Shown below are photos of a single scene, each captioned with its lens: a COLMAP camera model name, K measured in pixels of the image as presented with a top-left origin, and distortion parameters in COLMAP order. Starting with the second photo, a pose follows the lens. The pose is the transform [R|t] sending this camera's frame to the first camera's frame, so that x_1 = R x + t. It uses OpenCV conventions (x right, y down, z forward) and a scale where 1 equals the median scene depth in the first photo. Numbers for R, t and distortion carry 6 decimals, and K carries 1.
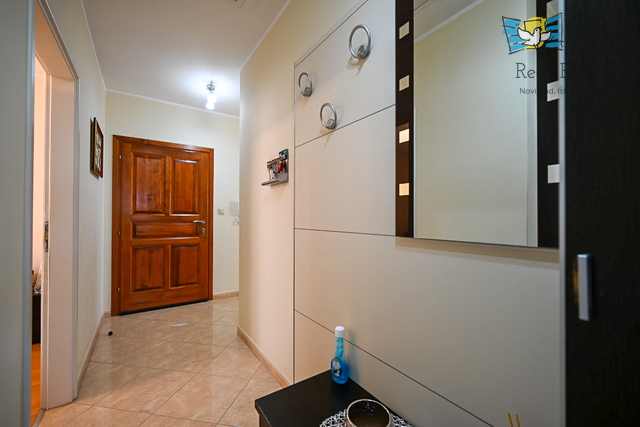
lens RADIAL K [[271.6, 0, 320.0], [0, 271.6, 213.5], [0, 0, 1]] dist [0.000021, -0.000002]
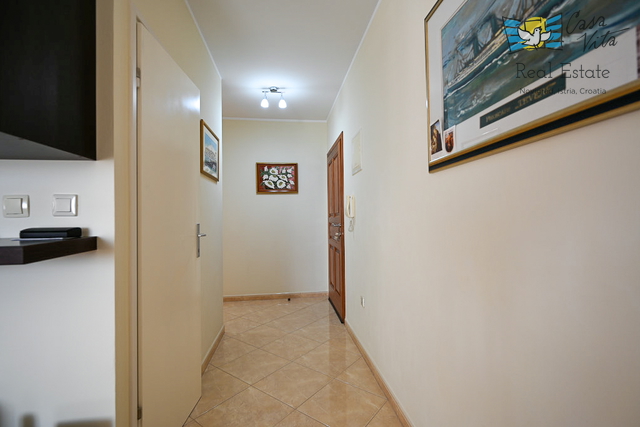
lens RADIAL K [[293.6, 0, 320.0], [0, 293.6, 213.5], [0, 0, 1]] dist [0.000169, 0.000003]
pose [[-0.451046, -0.006655, -0.892476, 0.470317], [0.020315, 0.999637, -0.017721, 0.022143], [0.892270, -0.026124, -0.450747, 1.655443]]
